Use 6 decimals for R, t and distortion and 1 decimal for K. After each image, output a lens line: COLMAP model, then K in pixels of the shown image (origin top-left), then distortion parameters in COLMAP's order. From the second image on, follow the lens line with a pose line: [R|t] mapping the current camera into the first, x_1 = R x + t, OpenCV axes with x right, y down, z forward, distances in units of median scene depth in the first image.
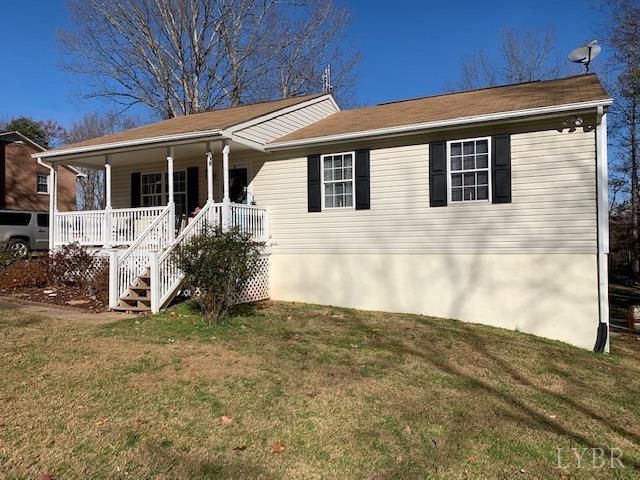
lens RADIAL K [[490.9, 0, 319.8], [0, 490.9, 239.5], [0, 0, 1]] dist [0.071137, -0.071967]
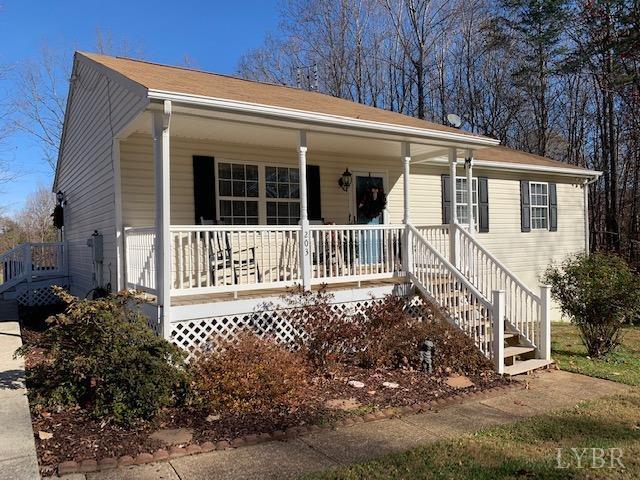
lens RADIAL K [[490.9, 0, 319.9], [0, 490.9, 241.5], [0, 0, 1]] dist [0.071137, -0.071967]
pose [[0.467027, 0.006350, 0.884220, -0.960714], [0.032838, 0.999160, -0.024520, -0.028312], [-0.883633, 0.040487, 0.466426, 0.776112]]
